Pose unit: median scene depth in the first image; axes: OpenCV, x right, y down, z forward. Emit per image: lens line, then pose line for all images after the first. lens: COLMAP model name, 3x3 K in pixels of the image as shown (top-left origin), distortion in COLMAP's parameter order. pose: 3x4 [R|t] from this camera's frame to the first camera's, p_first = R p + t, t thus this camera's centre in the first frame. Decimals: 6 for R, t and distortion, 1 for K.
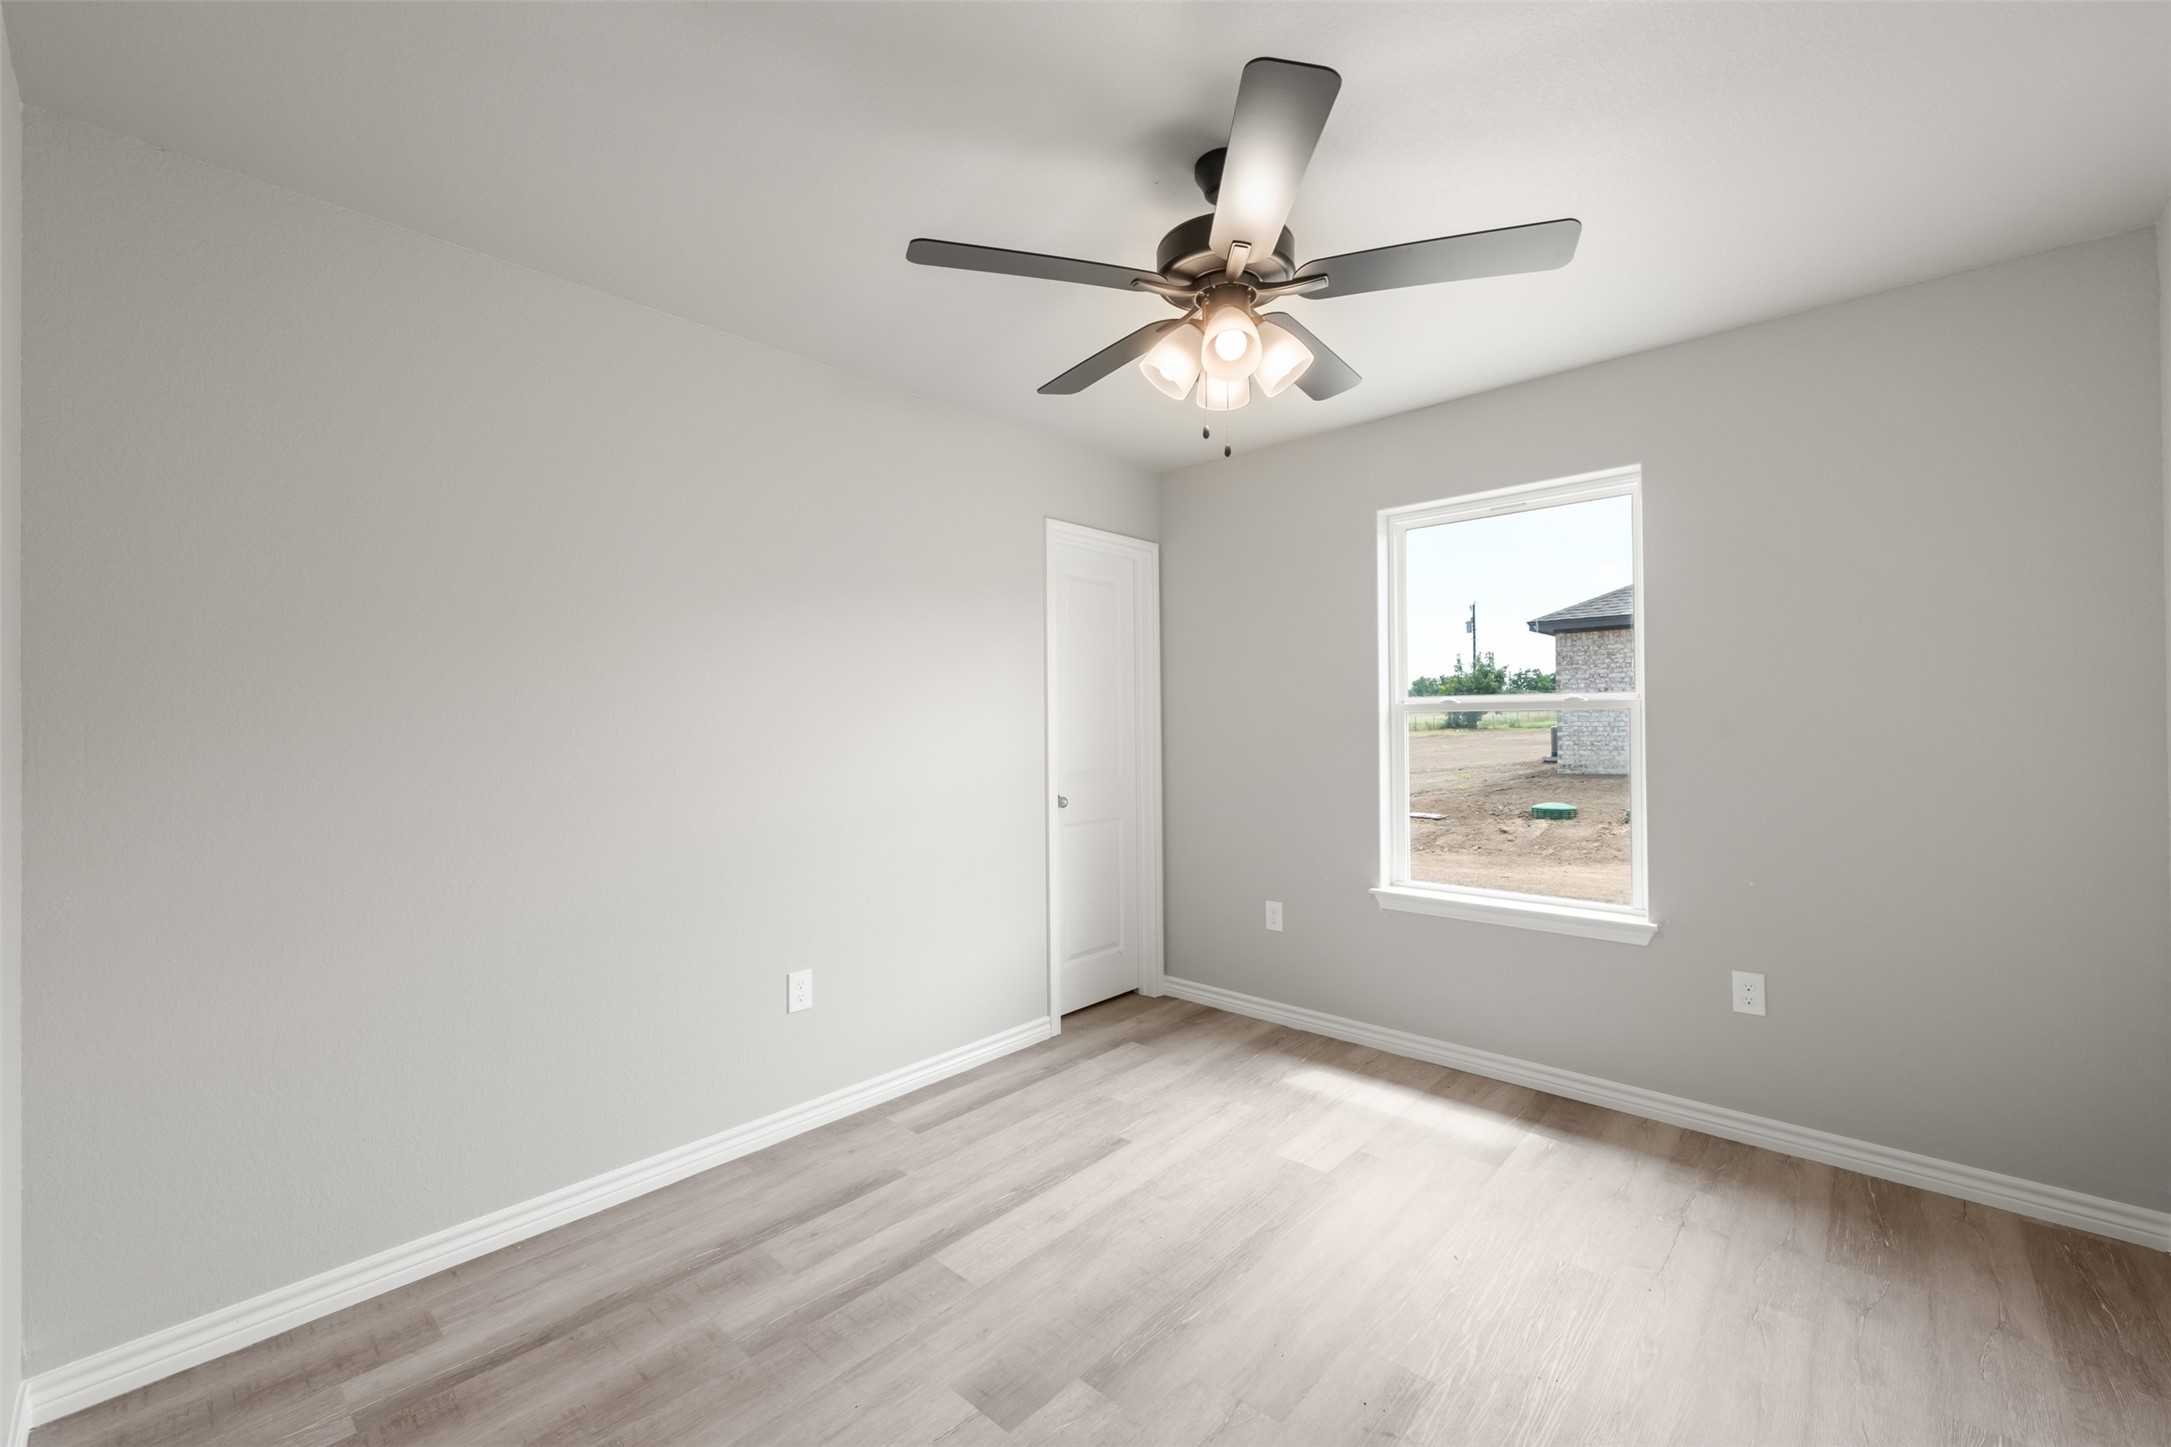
lens RADIAL K [[857.1, 0, 1081.5], [0, 857.1, 709.3], [0, 0, 1]] dist [0.001195, 0.000173]
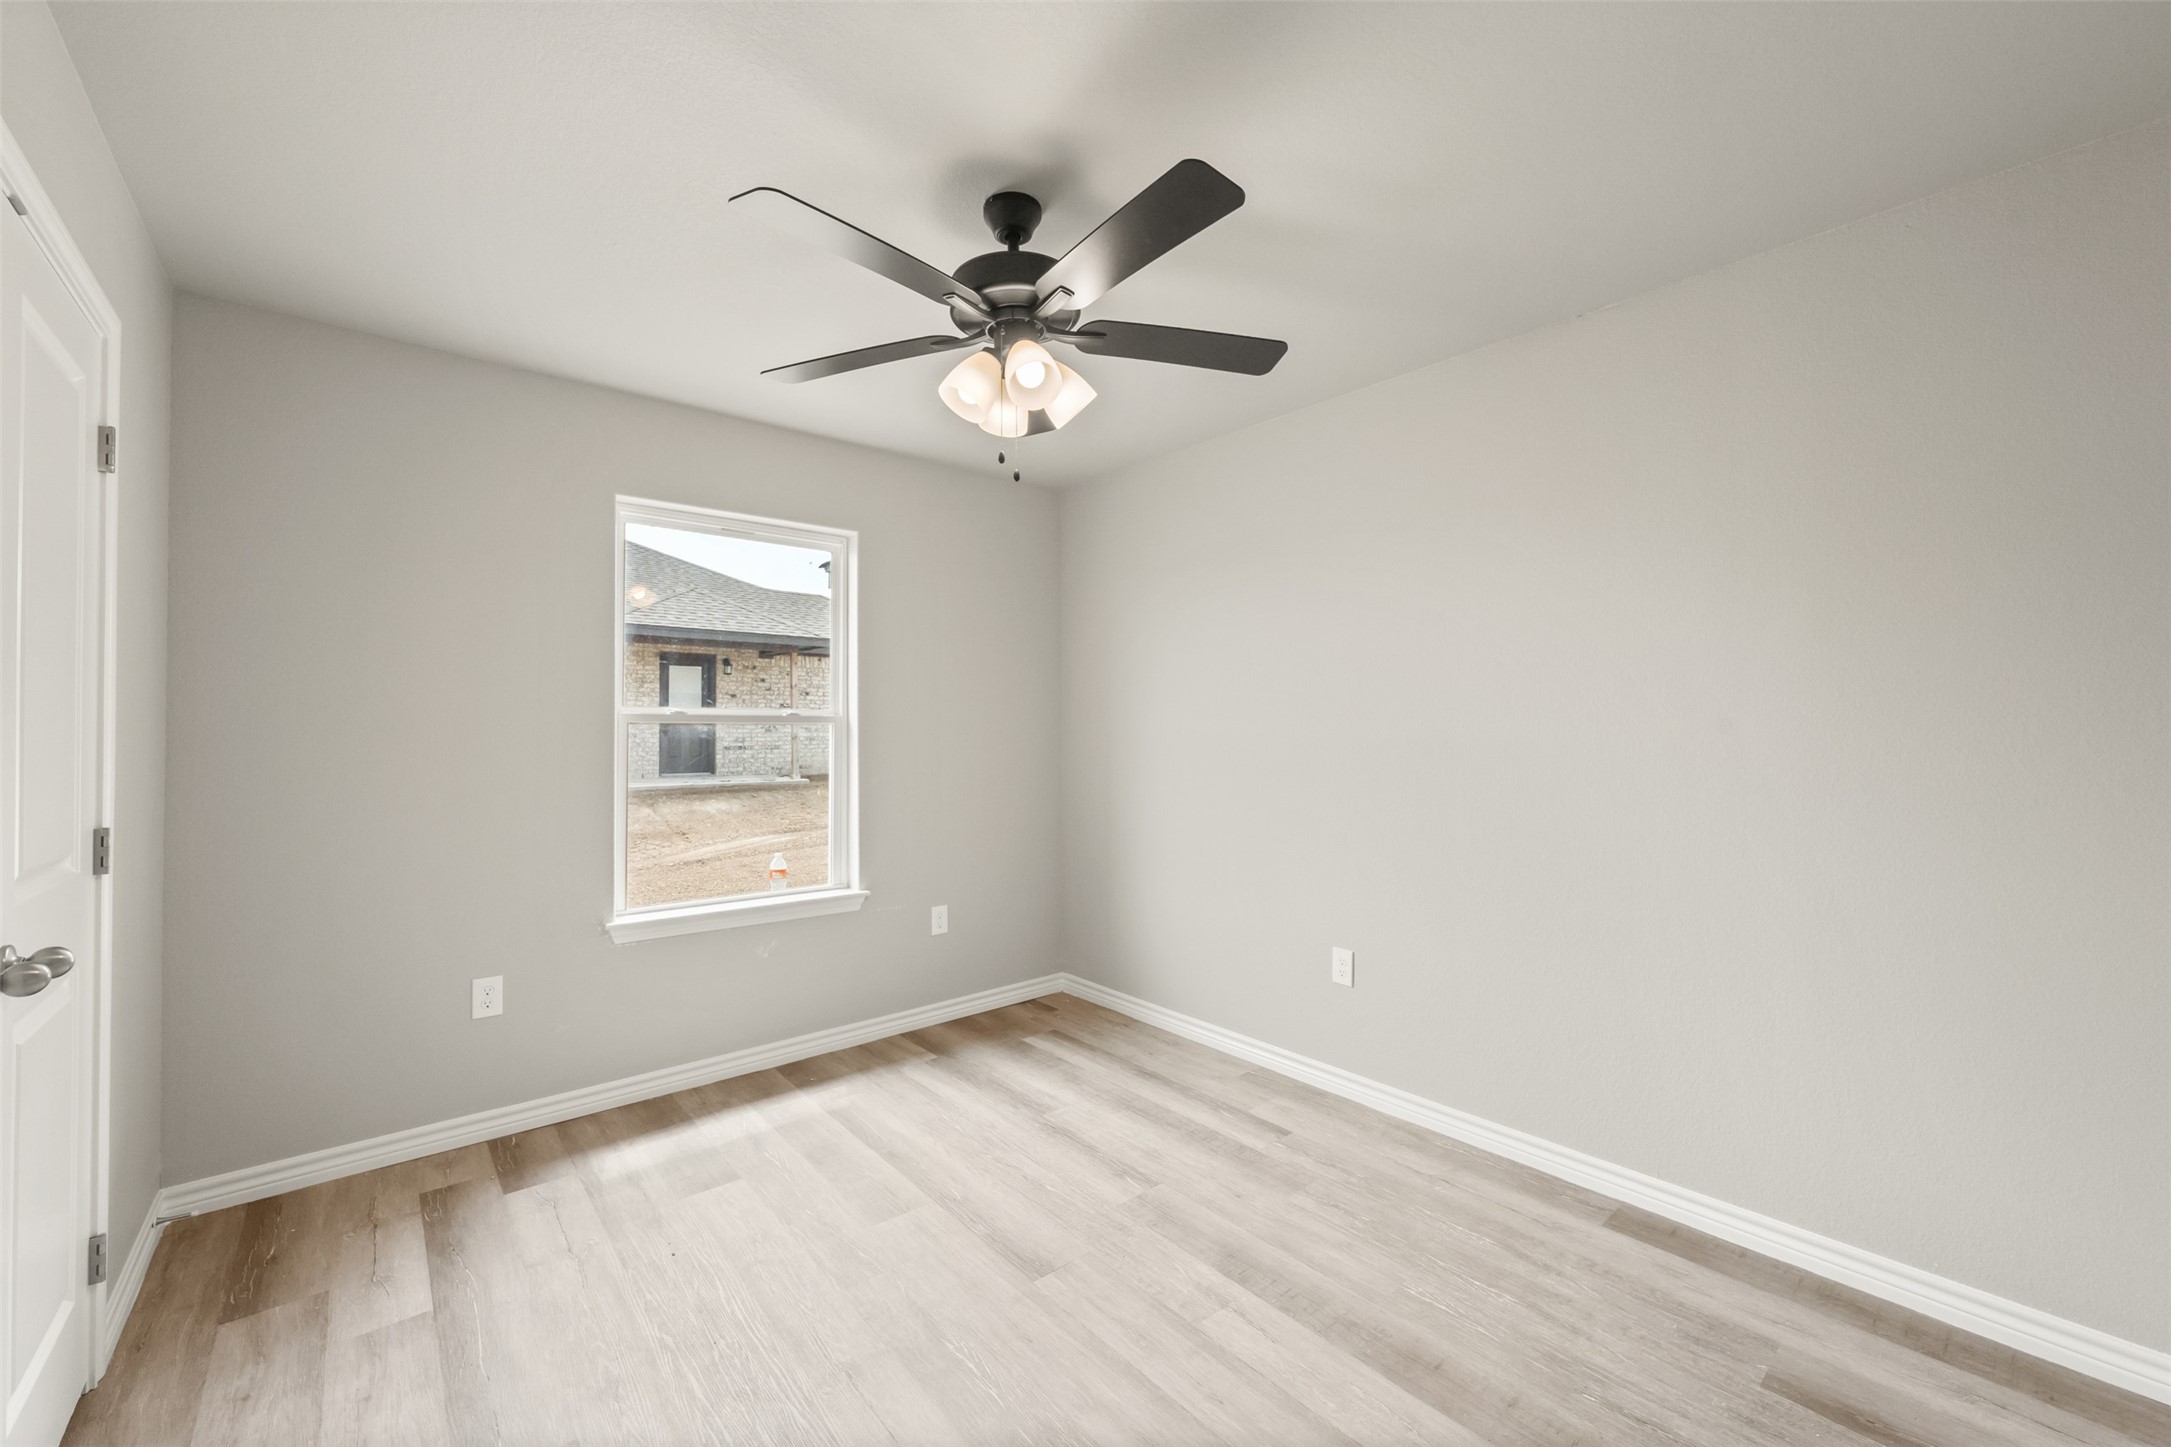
lens RADIAL K [[857.1, 0, 1081.3], [0, 857.1, 735.2], [0, 0, 1]] dist [0.001195, 0.000173]
pose [[0.131410, -0.000121, 0.991328, -0.520257], [-0.010777, 0.999941, 0.001551, 0.009696], [-0.991270, -0.010887, 0.131401, 0.466873]]
